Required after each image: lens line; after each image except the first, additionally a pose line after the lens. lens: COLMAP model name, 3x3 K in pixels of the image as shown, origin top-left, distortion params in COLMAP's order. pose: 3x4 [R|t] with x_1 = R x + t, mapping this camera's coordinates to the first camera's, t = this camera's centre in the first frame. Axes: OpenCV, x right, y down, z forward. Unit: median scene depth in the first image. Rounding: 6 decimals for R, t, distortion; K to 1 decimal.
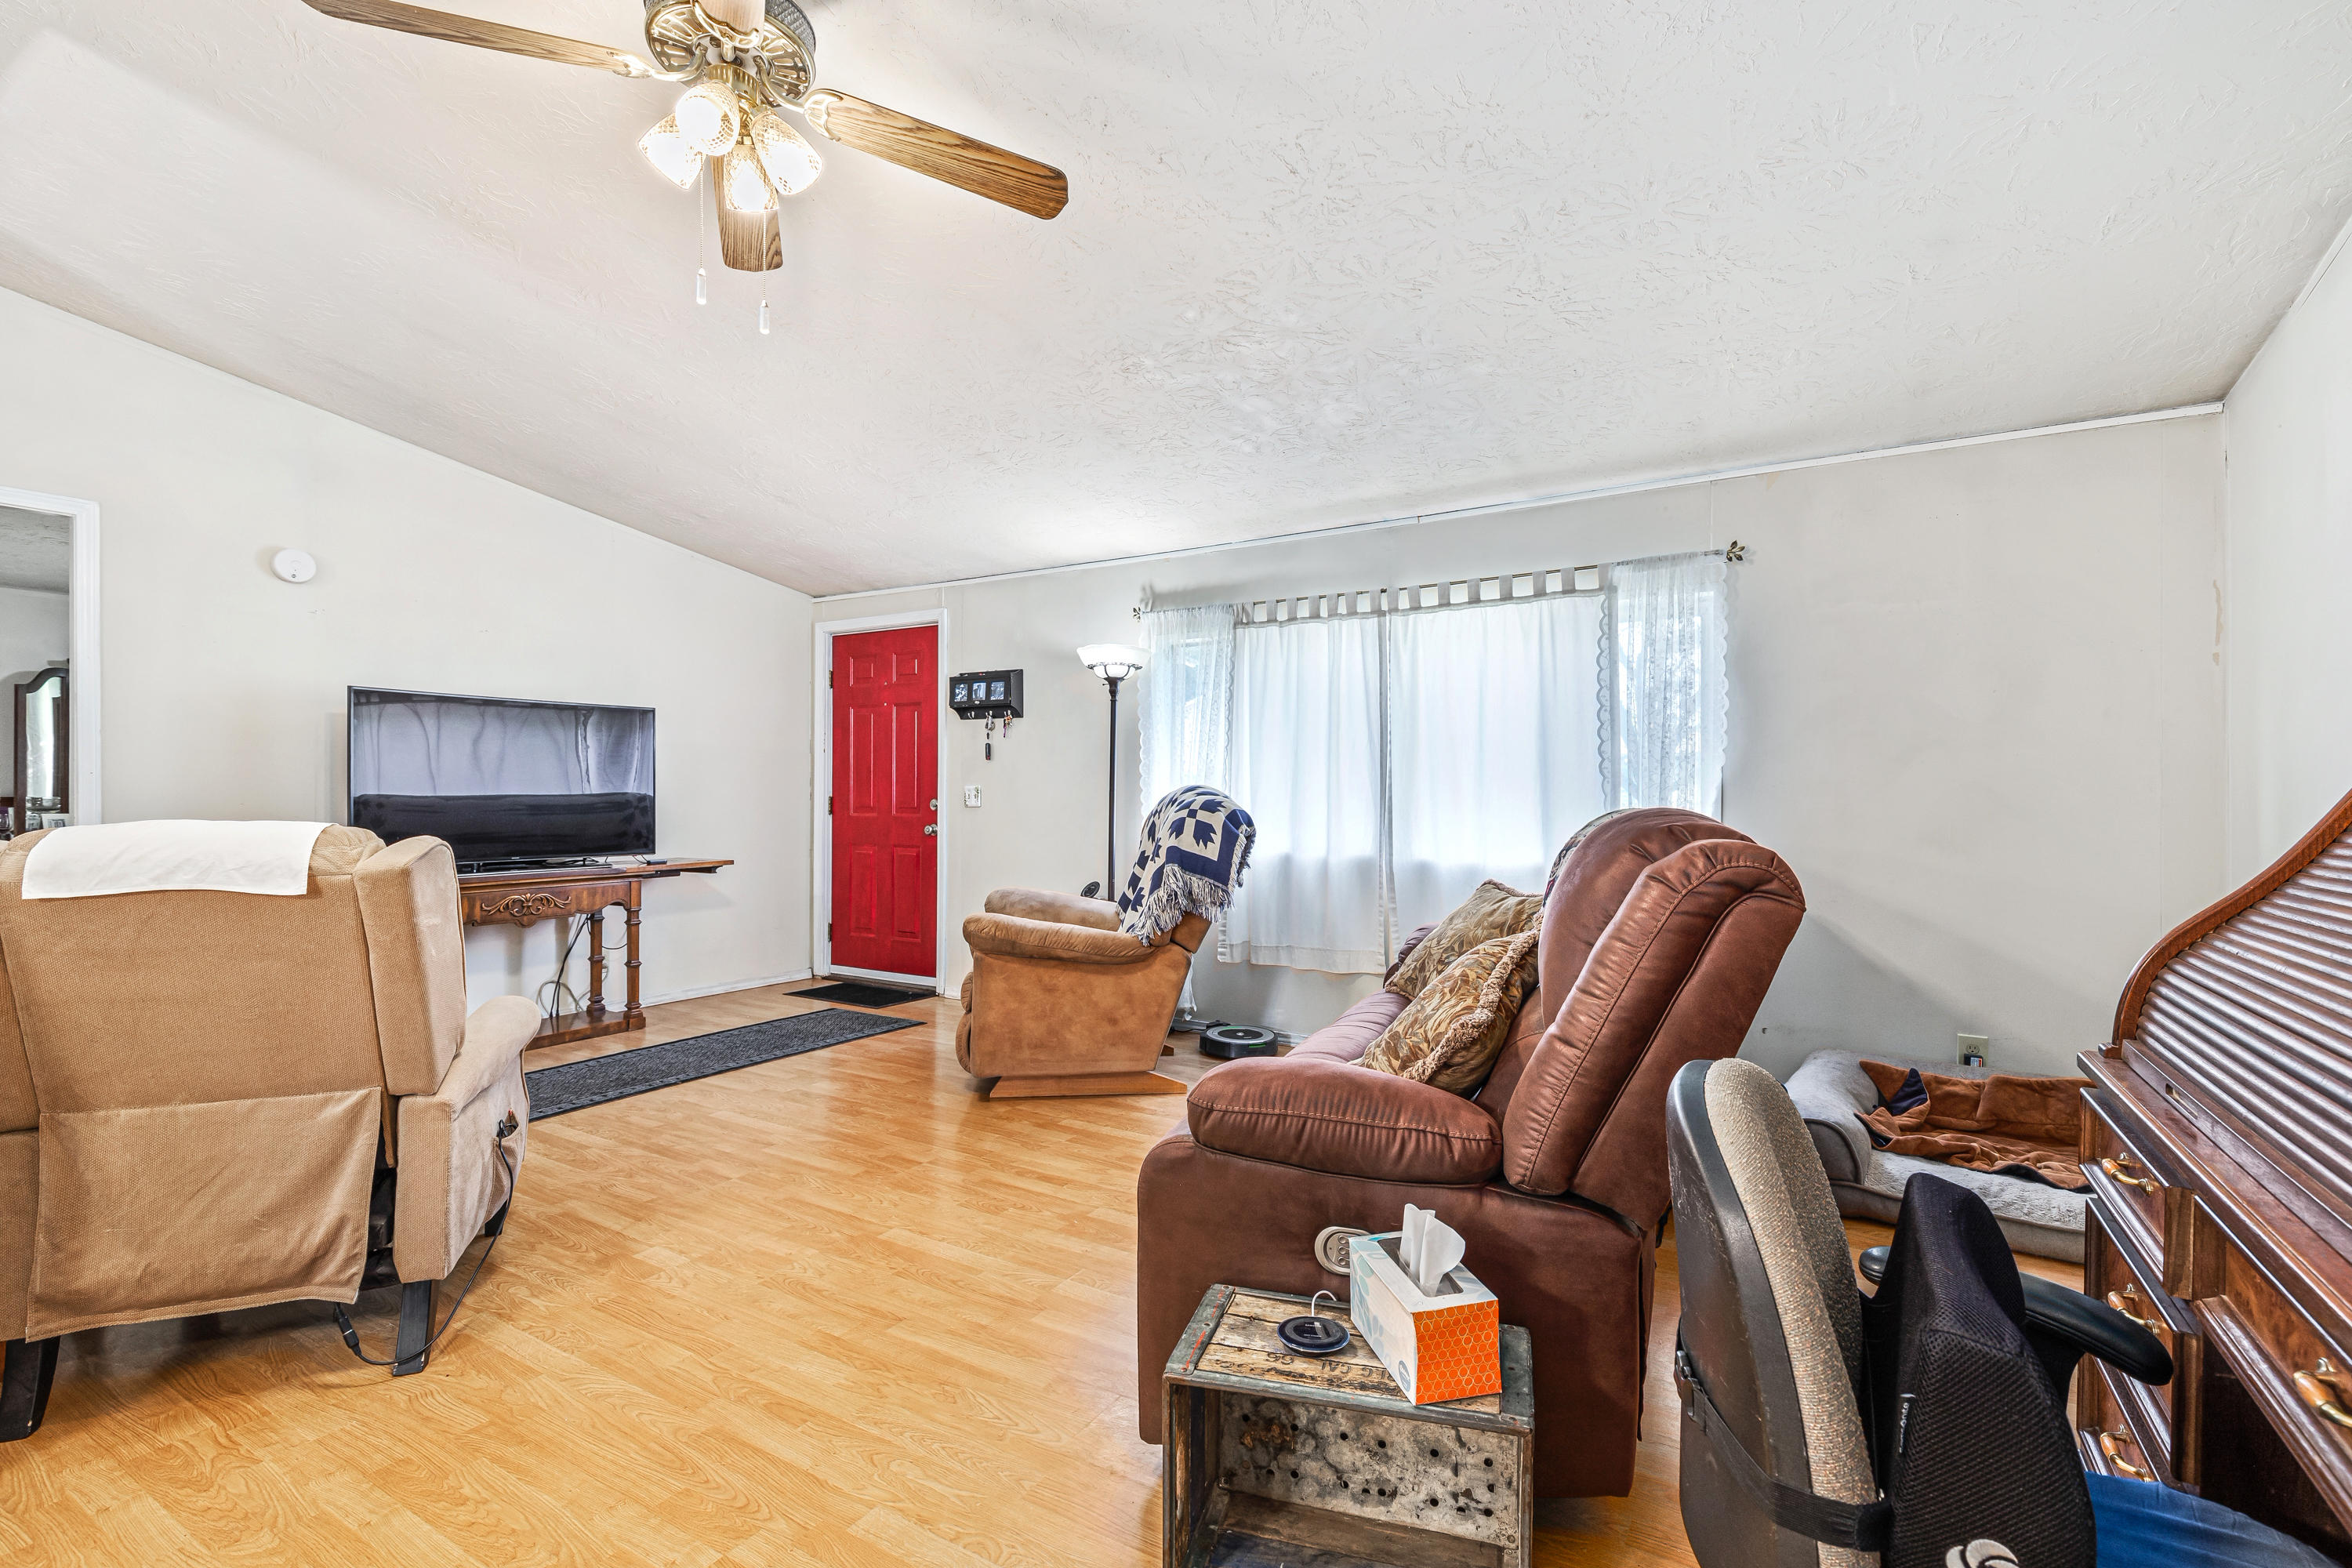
lens RADIAL K [[1076.1, 0, 1184.8], [0, 1076.1, 800.5], [0, 0, 1]] dist [0.012594, 0.000460]
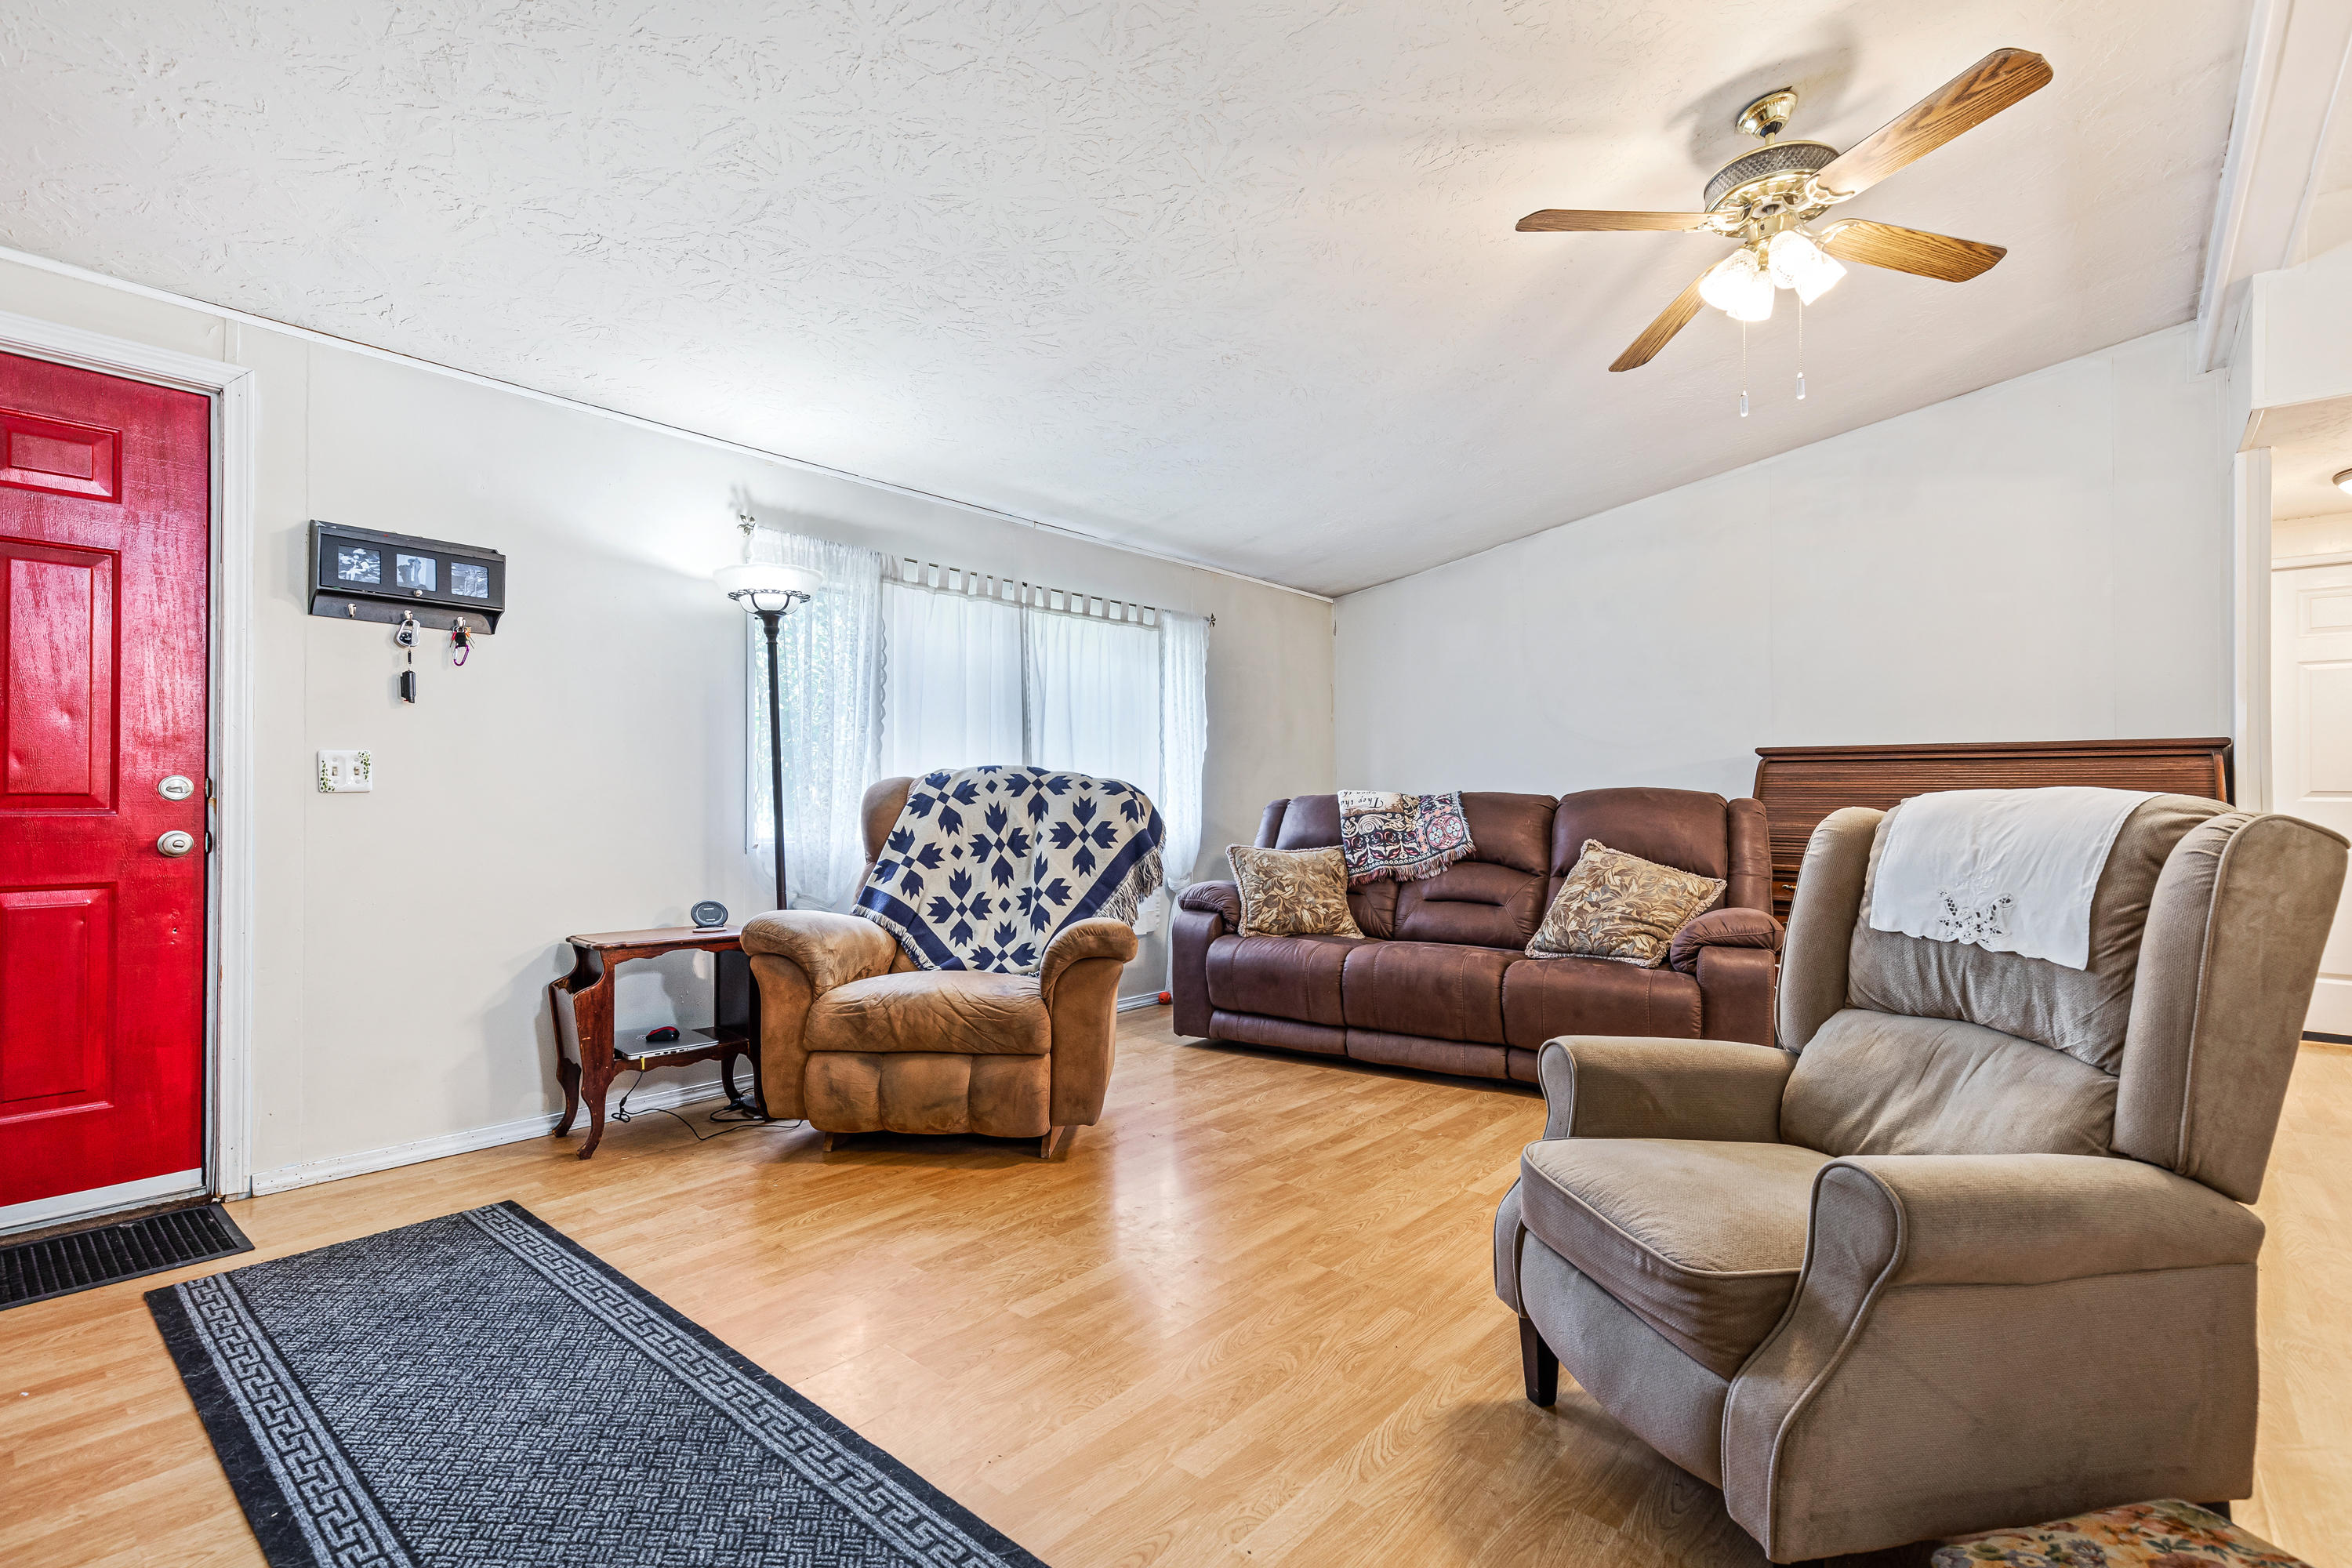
lens RADIAL K [[1076.1, 0, 1189.5], [0, 1076.1, 782.8], [0, 0, 1]] dist [0.012594, 0.000460]
pose [[0.153370, 0.012050, 0.988095, -0.833047], [0.001865, 0.999920, -0.012484, 0.011946], [-0.988167, 0.003757, 0.153336, 0.687669]]
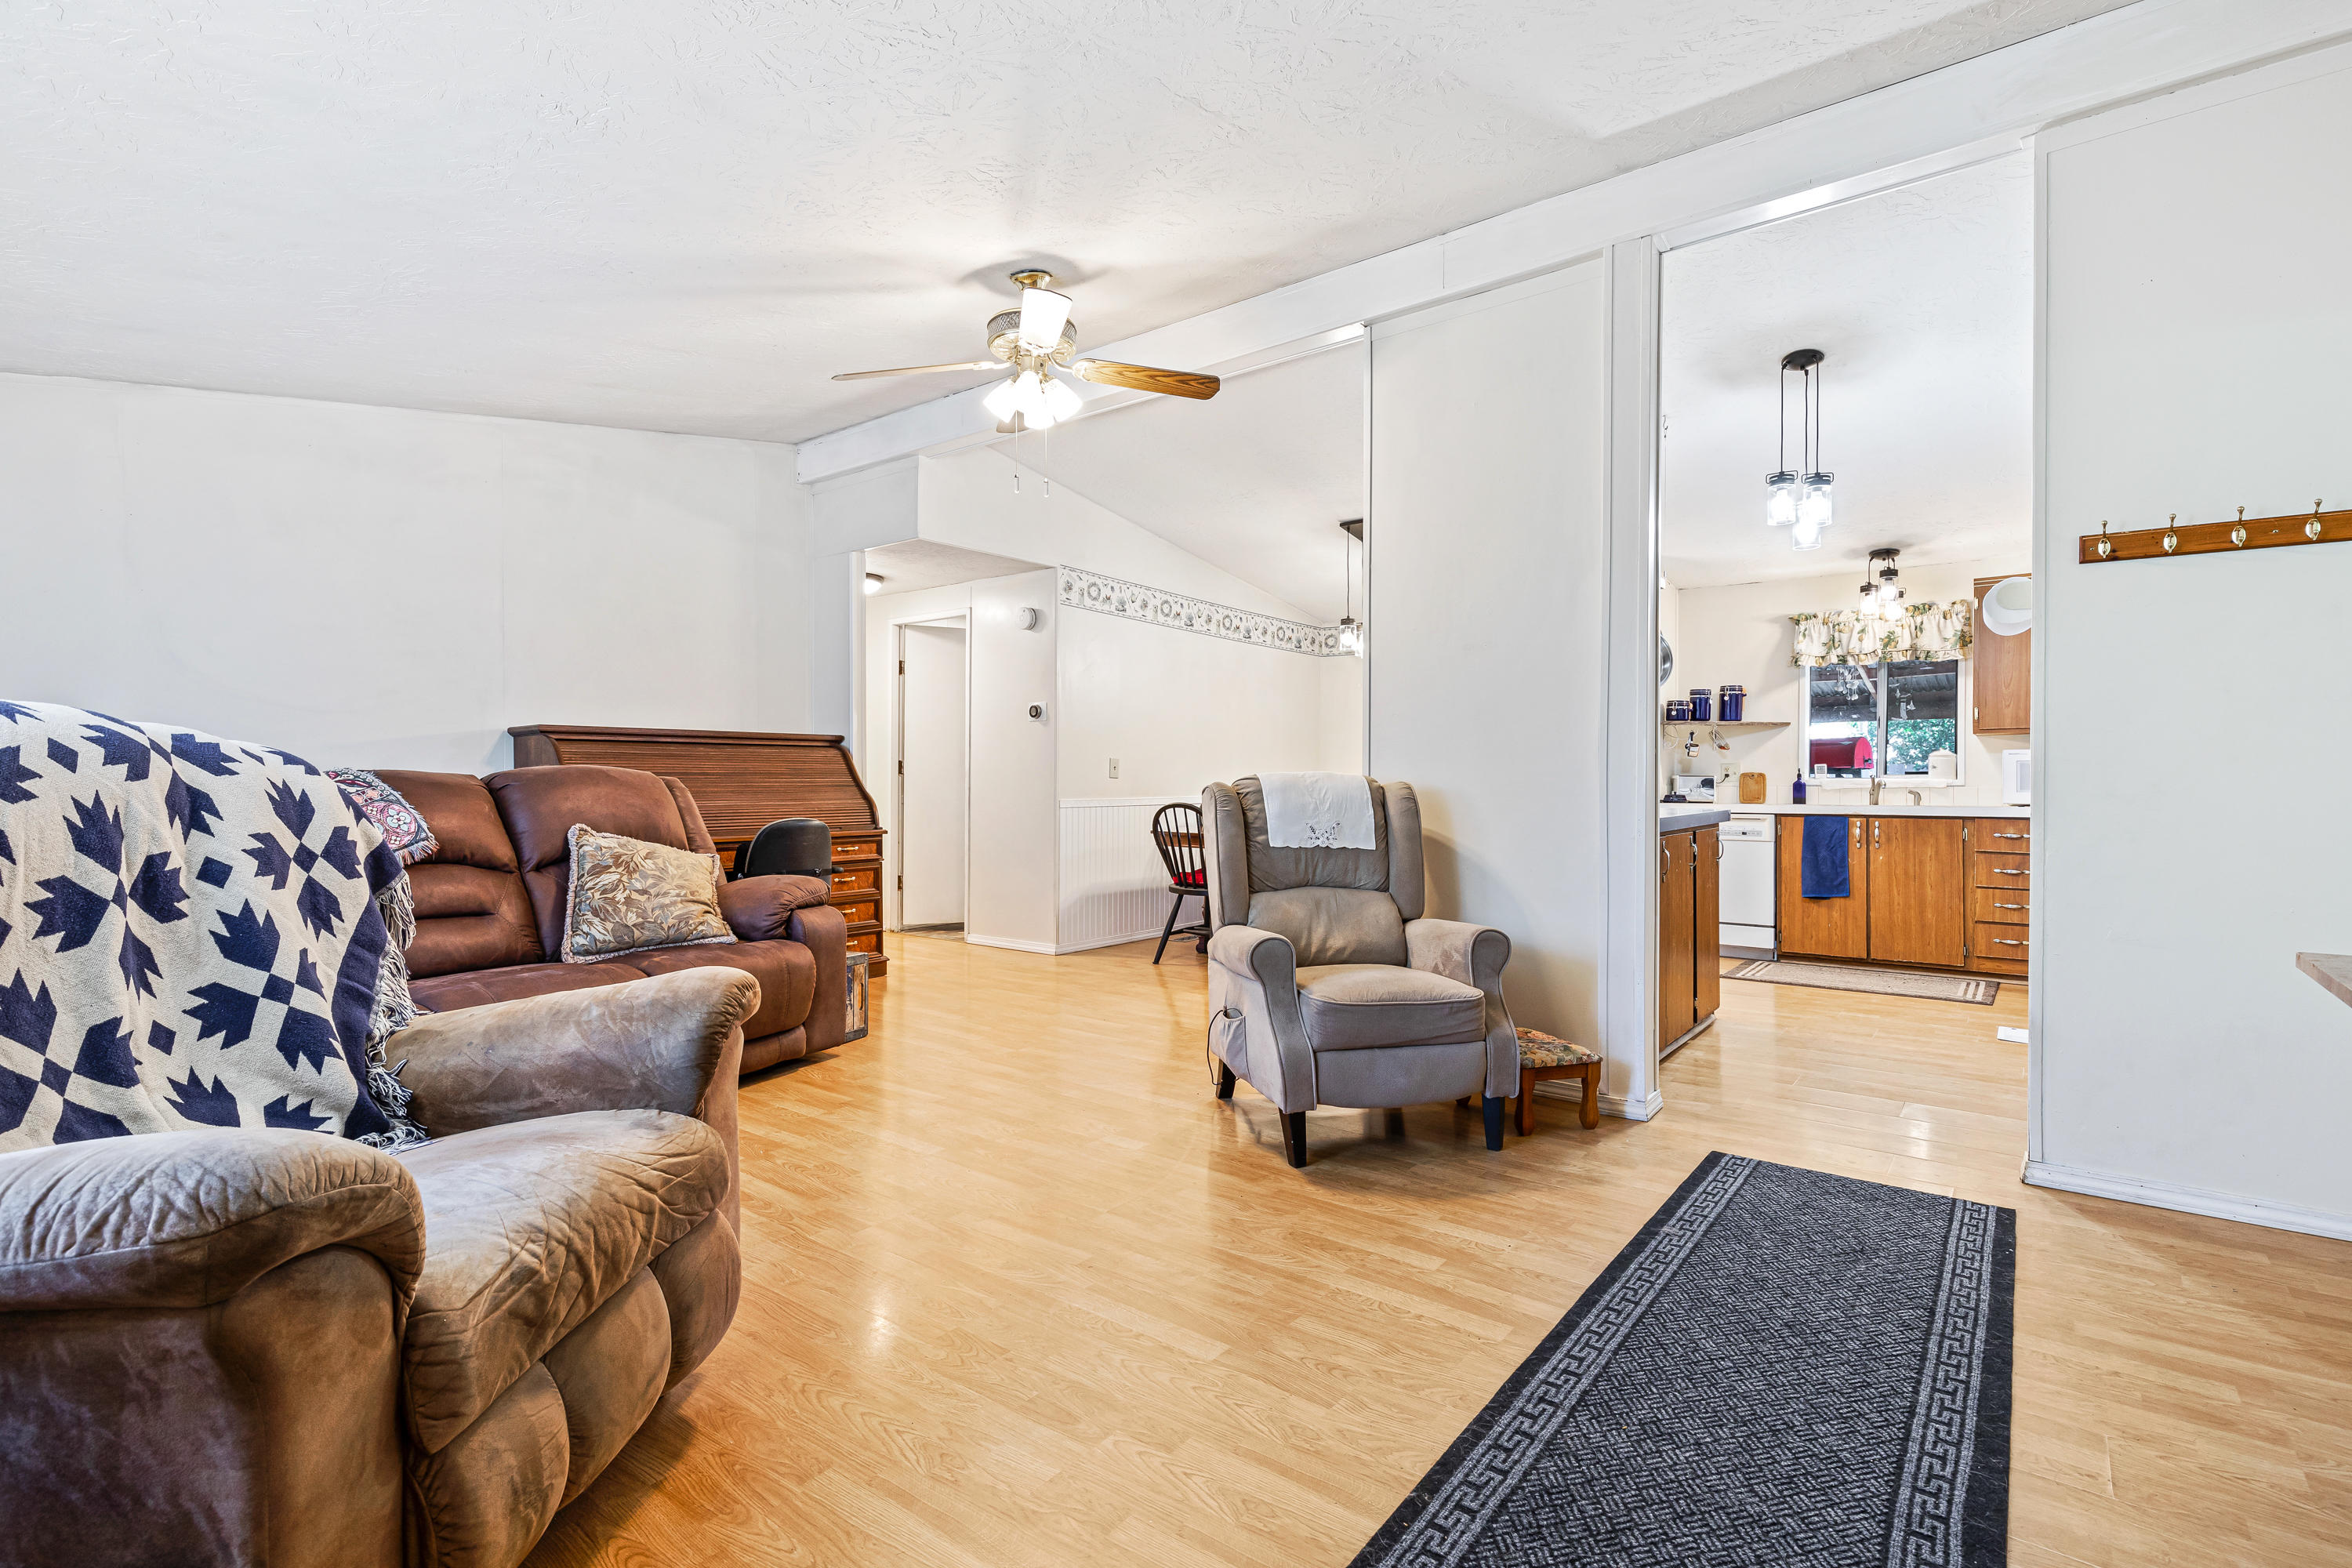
lens RADIAL K [[1076.1, 0, 1171.5], [0, 1076.1, 776.1], [0, 0, 1]] dist [0.012594, 0.000460]
pose [[-0.992386, -0.000289, 0.123163, -0.399197], [0.000328, 0.999987, 0.004991, 0.009105], [-0.123163, 0.004993, -0.992374, 1.270191]]
